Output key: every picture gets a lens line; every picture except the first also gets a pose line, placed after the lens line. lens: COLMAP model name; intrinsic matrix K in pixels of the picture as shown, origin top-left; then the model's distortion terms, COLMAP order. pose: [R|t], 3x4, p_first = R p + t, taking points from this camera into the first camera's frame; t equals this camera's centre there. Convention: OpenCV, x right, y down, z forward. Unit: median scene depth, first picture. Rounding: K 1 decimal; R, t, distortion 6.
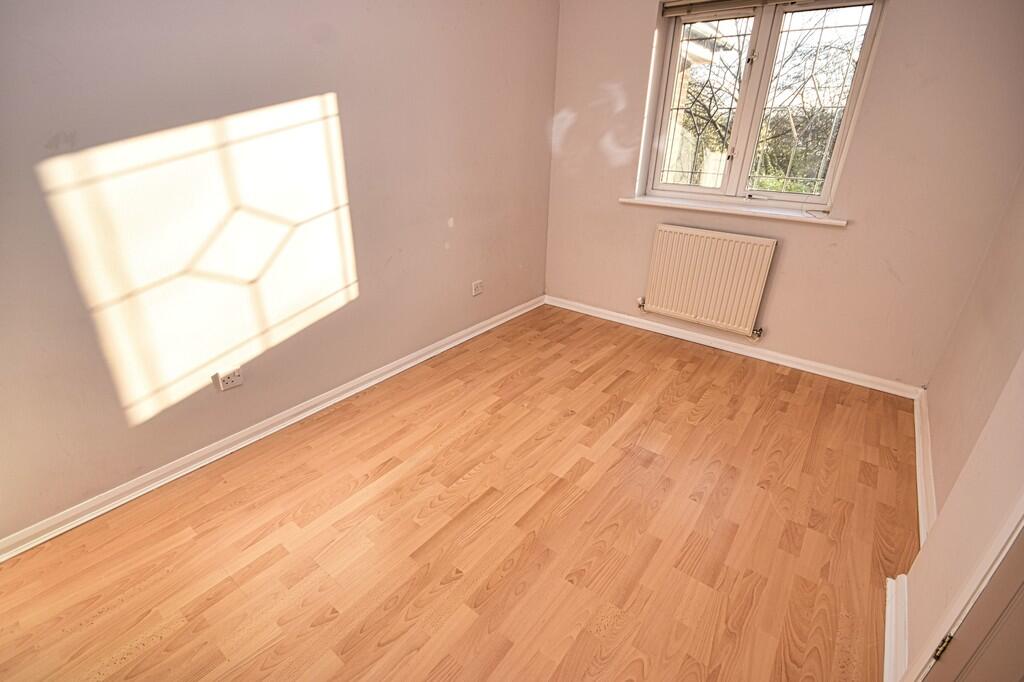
lens RADIAL K [[453.9, 0, 505.3], [0, 453.9, 342.2], [0, 0, 1]] dist [-0.000393, -0.006190]
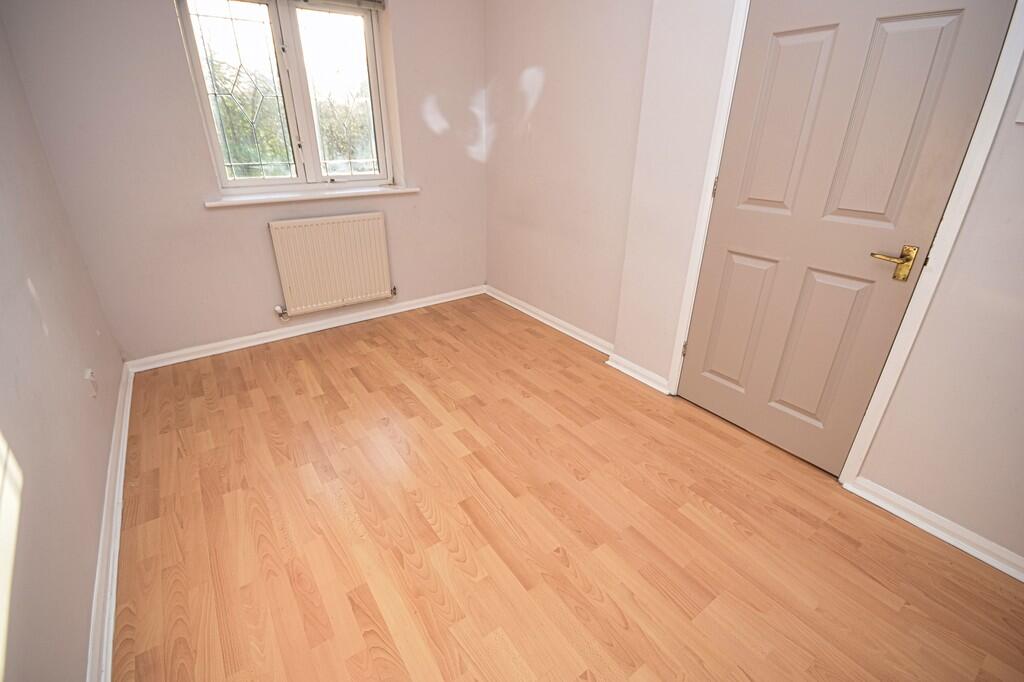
lens RADIAL K [[453.9, 0, 503.5], [0, 453.9, 337.9], [0, 0, 1]] dist [-0.000393, -0.006190]
pose [[0.295632, -0.409666, 0.863004, -0.458932], [0.406605, 0.871429, 0.274379, -0.132899], [-0.864450, 0.269786, 0.424194, 0.303441]]
